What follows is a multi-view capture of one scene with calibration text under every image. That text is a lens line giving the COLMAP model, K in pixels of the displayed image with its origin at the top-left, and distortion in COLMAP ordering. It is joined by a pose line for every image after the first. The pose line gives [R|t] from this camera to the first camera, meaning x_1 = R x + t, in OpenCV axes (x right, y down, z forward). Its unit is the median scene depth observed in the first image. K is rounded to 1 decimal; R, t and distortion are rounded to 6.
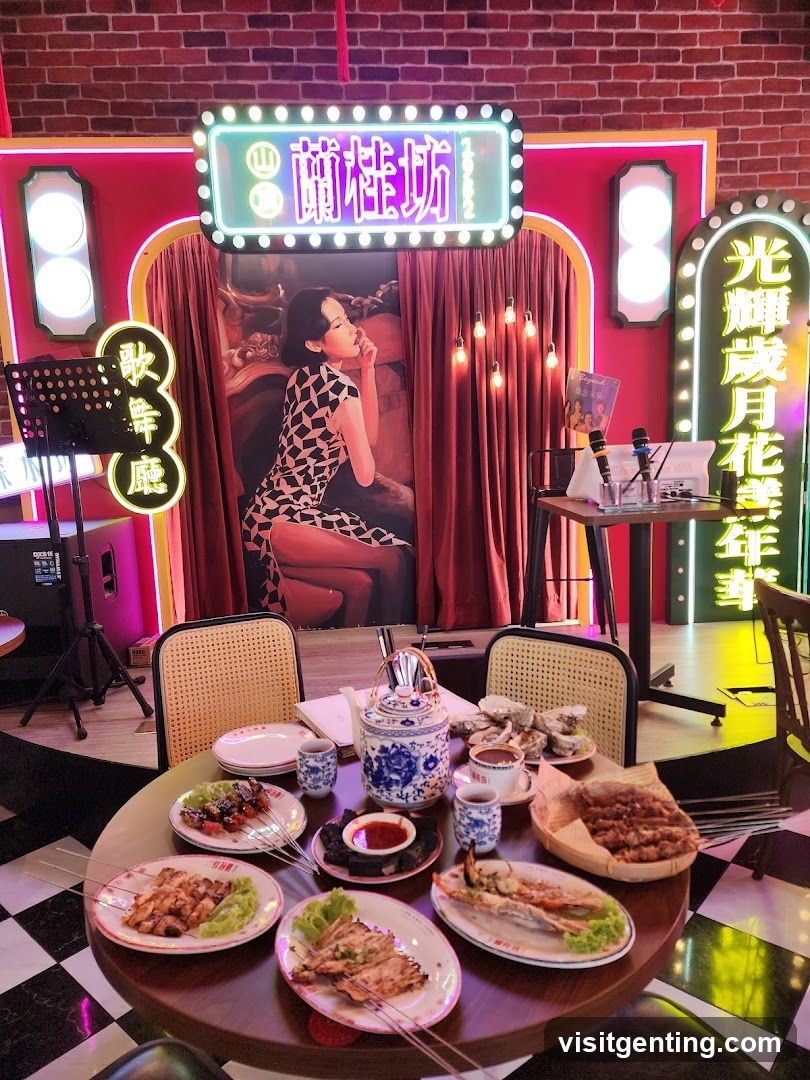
lens RADIAL K [[702.7, 0, 403.3], [0, 702.7, 548.2], [0, 0, 1]] dist [0.046975, -0.013234]
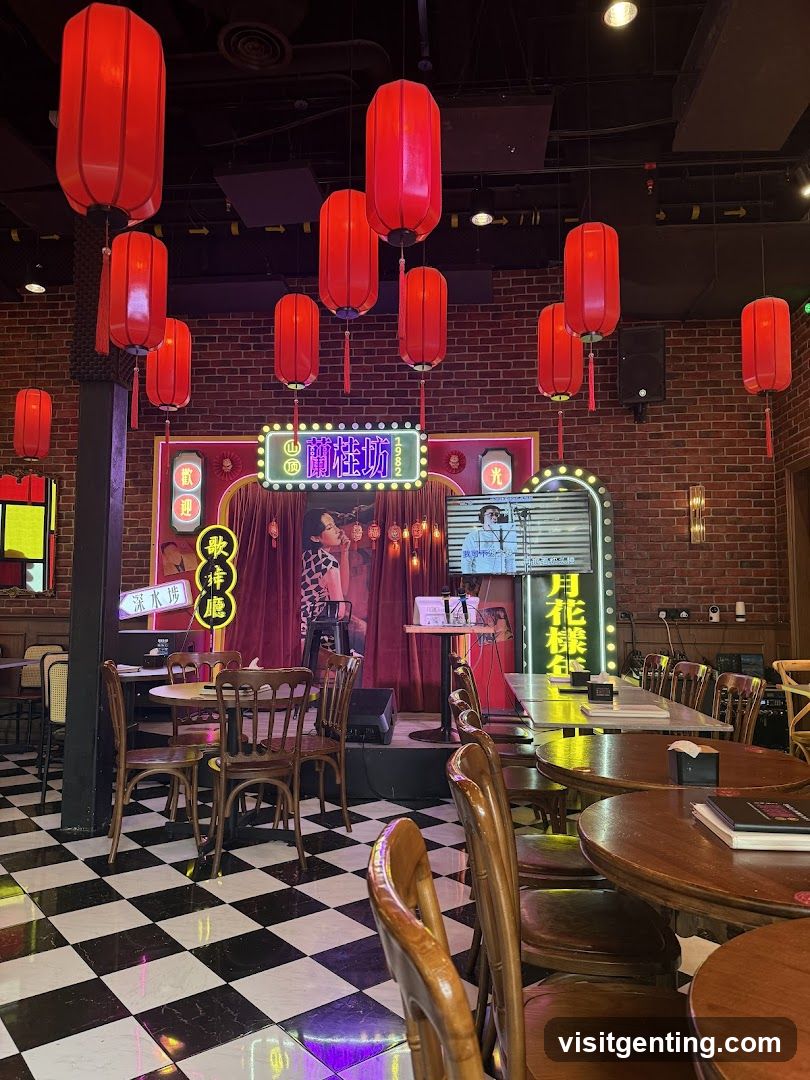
lens RADIAL K [[774.0, 0, 405.1], [0, 774.0, 537.5], [0, 0, 1]] dist [0.134477, -0.016416]
pose [[0.984156, 0.031121, -0.174551, 0.455041], [-0.070384, 0.972157, -0.223509, 0.135119], [0.162735, 0.232254, 0.958945, -0.867836]]
